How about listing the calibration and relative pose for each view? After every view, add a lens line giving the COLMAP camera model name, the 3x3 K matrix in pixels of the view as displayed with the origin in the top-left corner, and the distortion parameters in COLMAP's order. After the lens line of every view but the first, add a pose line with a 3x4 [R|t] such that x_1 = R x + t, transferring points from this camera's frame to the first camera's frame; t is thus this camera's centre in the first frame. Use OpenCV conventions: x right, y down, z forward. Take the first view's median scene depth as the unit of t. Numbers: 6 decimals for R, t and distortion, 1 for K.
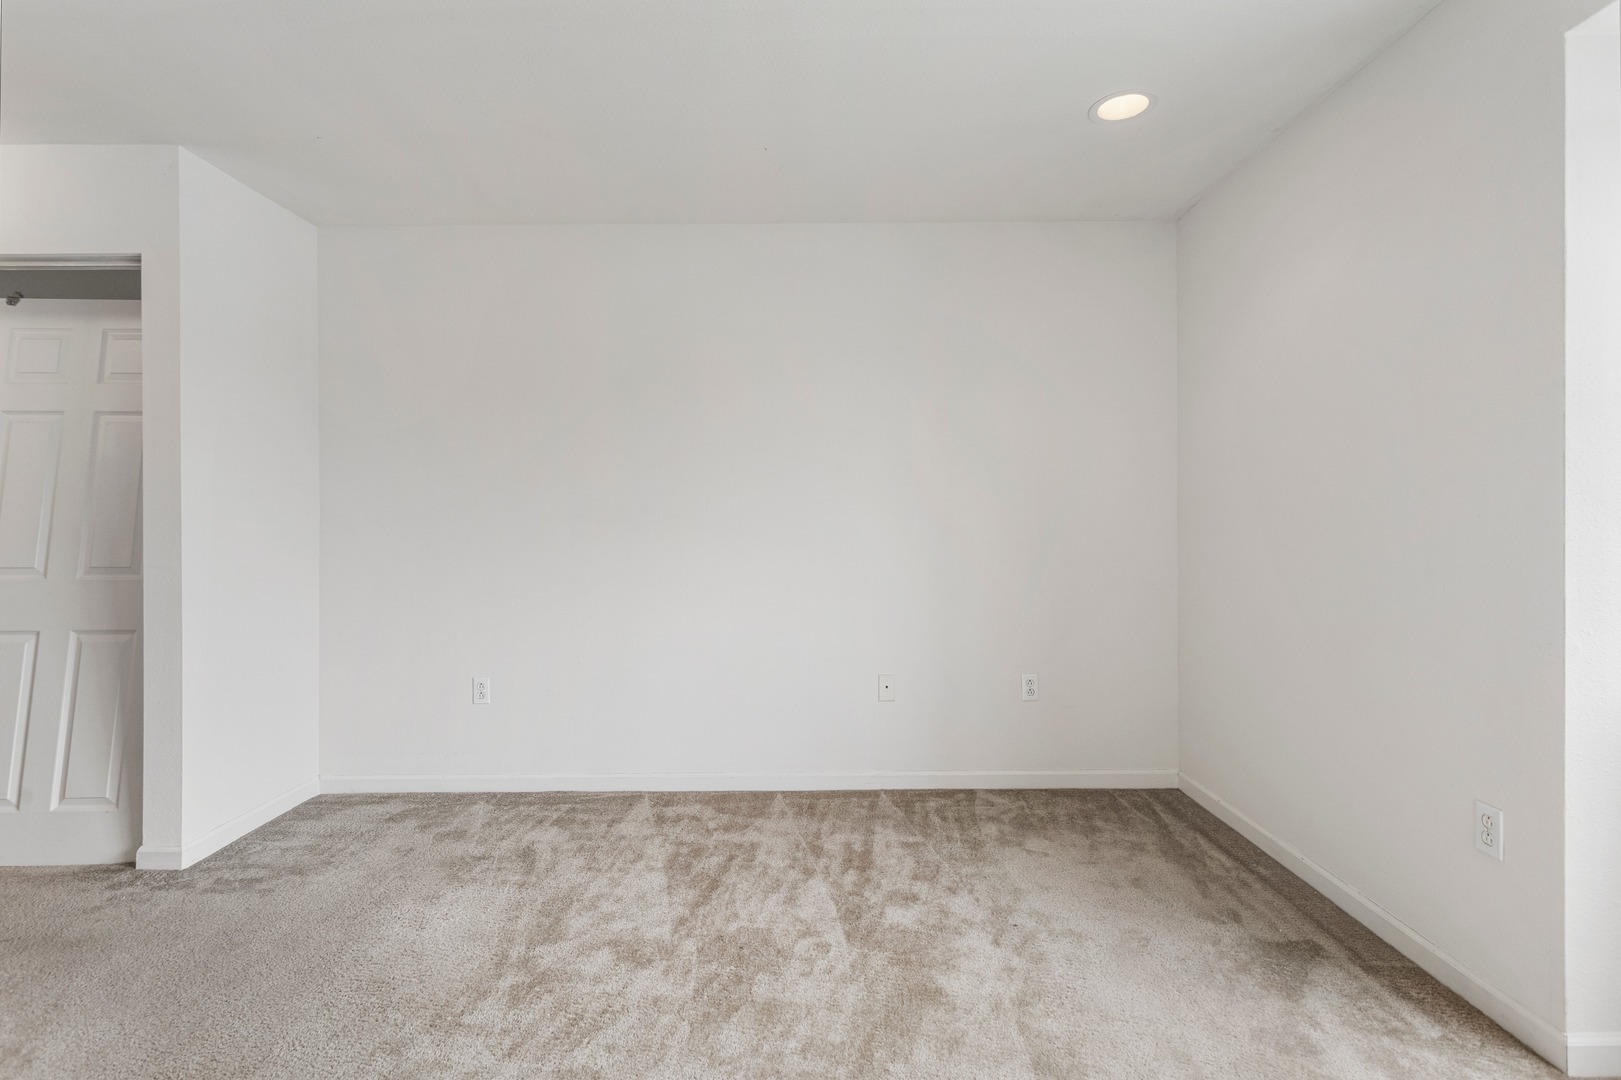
lens RADIAL K [[790.9, 0, 813.8], [0, 790.9, 532.8], [0, 0, 1]] dist [-0.000166, 0.000807]
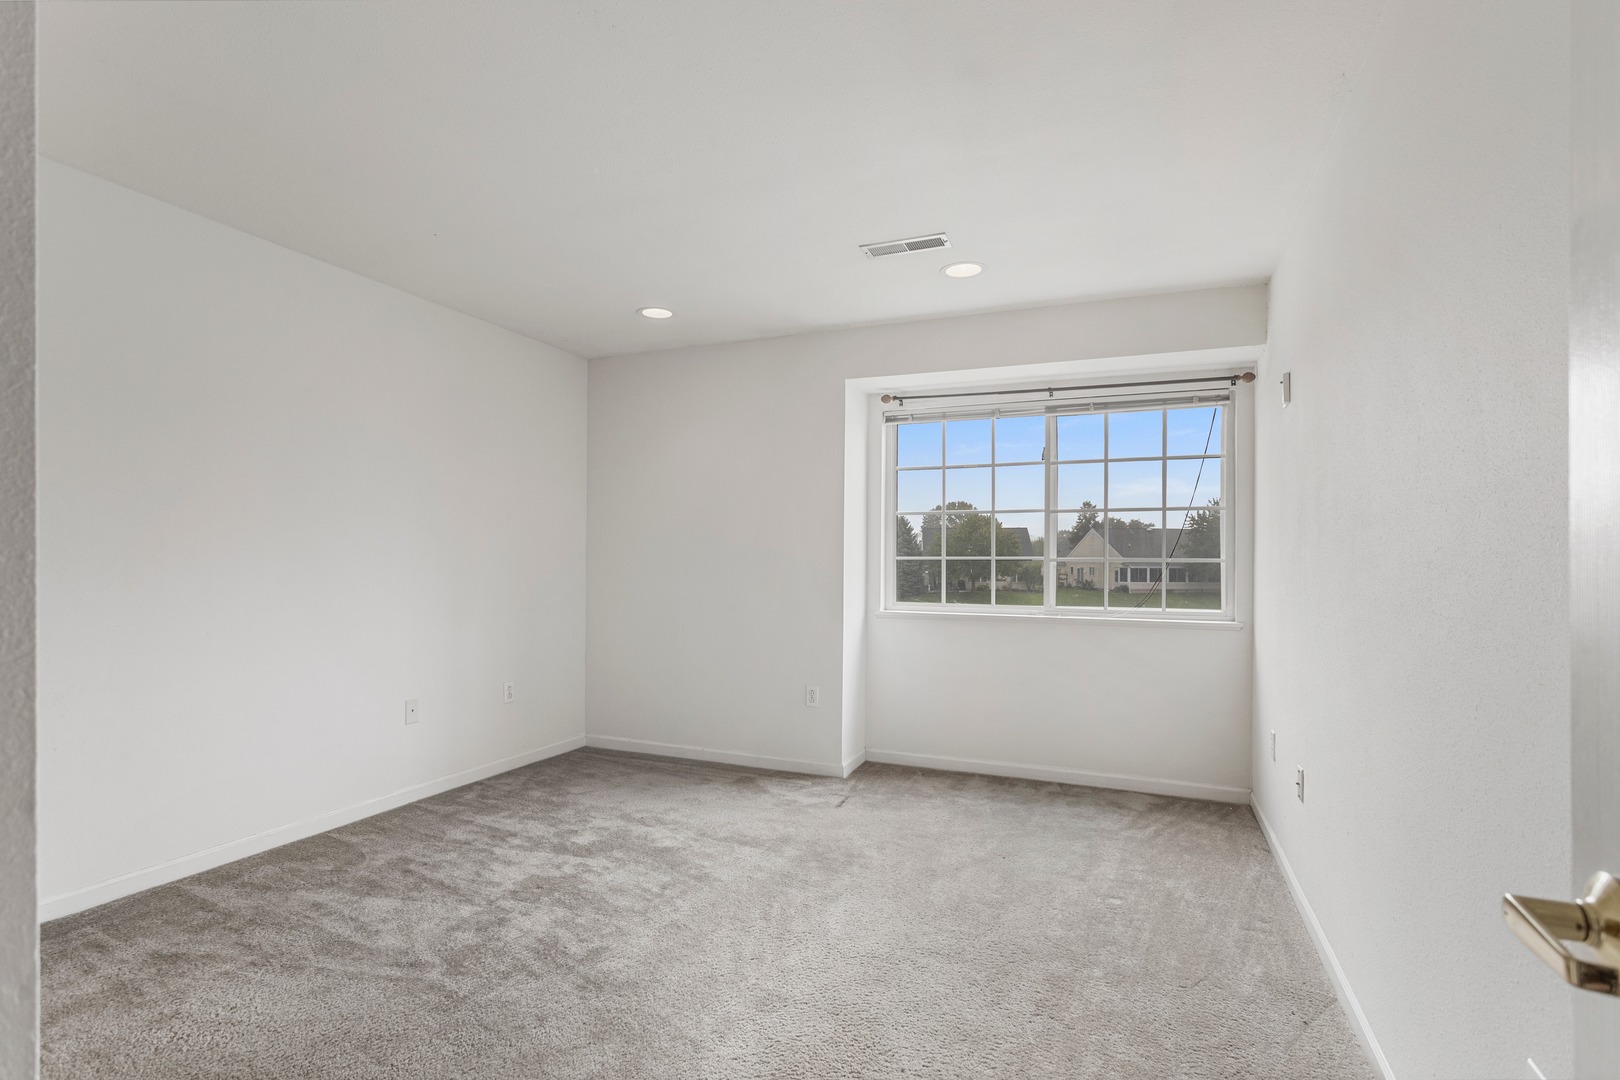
lens RADIAL K [[790.4, 0, 813.3], [0, 790.4, 532.8], [0, 0, 1]] dist [-0.000166, 0.000807]
pose [[0.381317, 0.041906, 0.923494, -0.919366], [0.000799, 0.998957, -0.045660, -0.008991], [-0.924444, 0.018149, 0.380885, 0.042092]]
